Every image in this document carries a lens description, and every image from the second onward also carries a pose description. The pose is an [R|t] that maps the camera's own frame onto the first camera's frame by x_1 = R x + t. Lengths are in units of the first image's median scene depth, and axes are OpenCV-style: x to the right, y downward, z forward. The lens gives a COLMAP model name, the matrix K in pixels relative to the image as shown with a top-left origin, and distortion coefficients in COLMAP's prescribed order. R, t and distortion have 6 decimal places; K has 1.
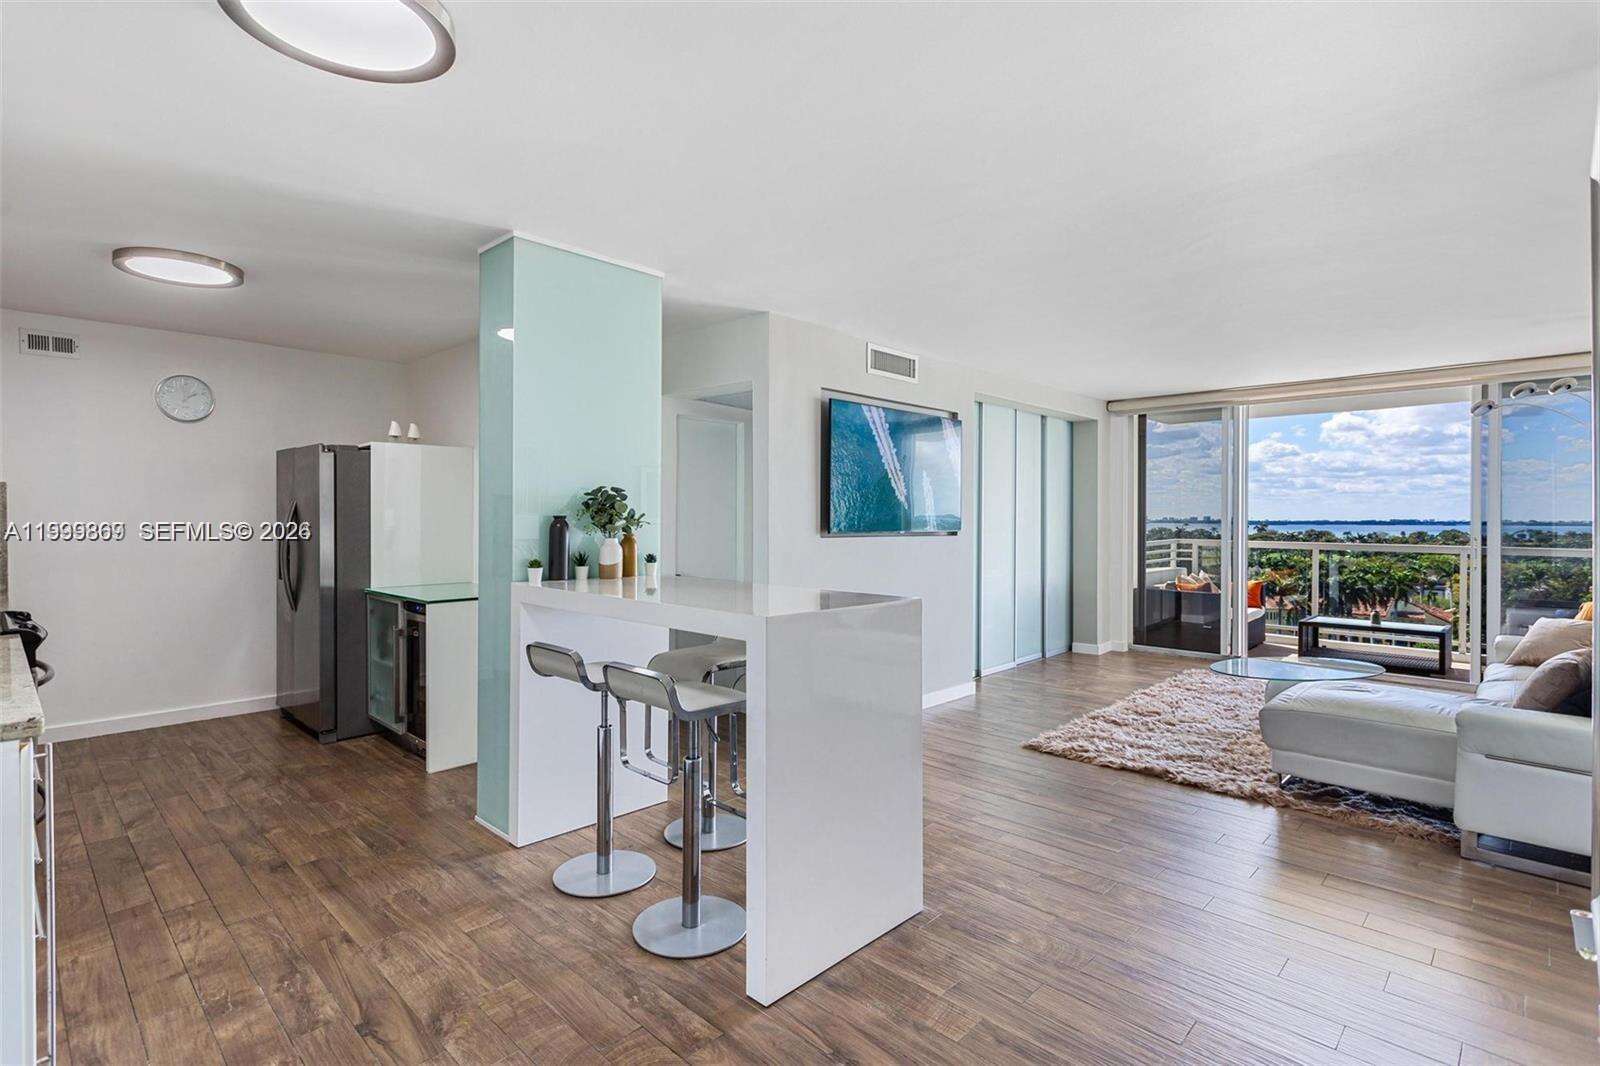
lens RADIAL K [[764.0, 0, 786.9], [0, 764.0, 525.4], [0, 0, 1]] dist [0.013517, 0.002809]
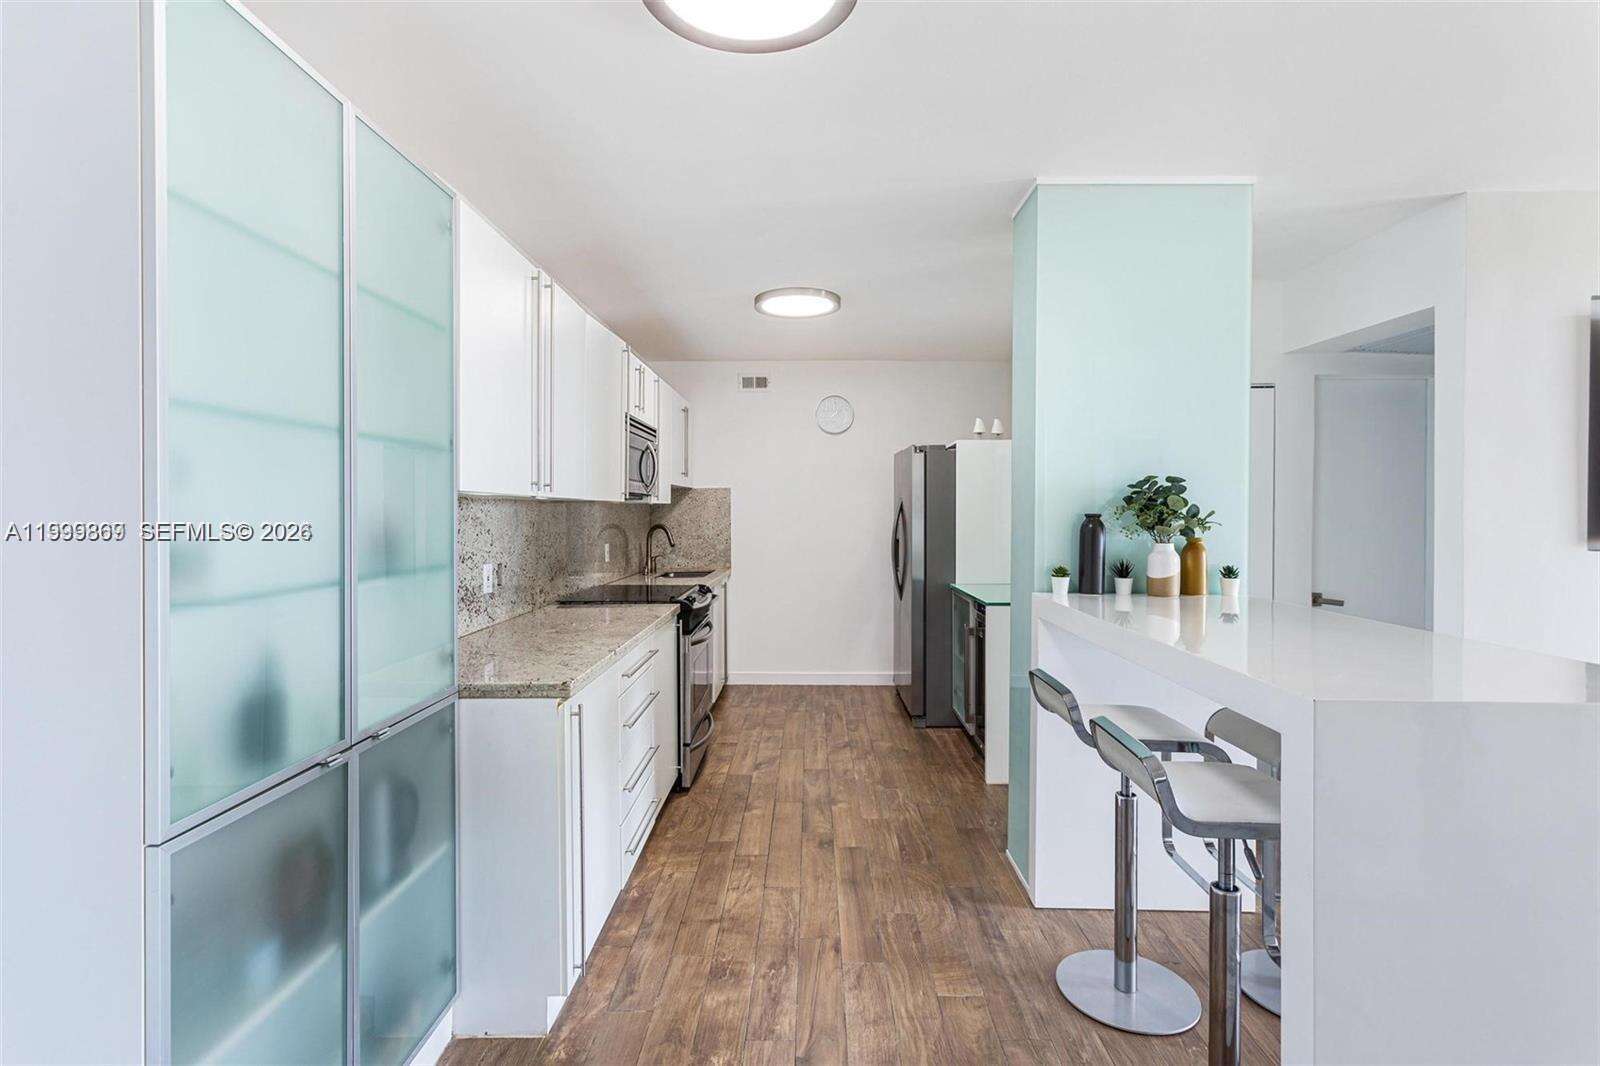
lens RADIAL K [[764.0, 0, 817.2], [0, 764.0, 516.5], [0, 0, 1]] dist [0.013517, 0.002809]
pose [[0.699733, 0.005655, -0.714382, 0.076335], [-0.010049, 0.999948, -0.001927, -0.005320], [0.714334, 0.008528, 0.699753, 0.219343]]
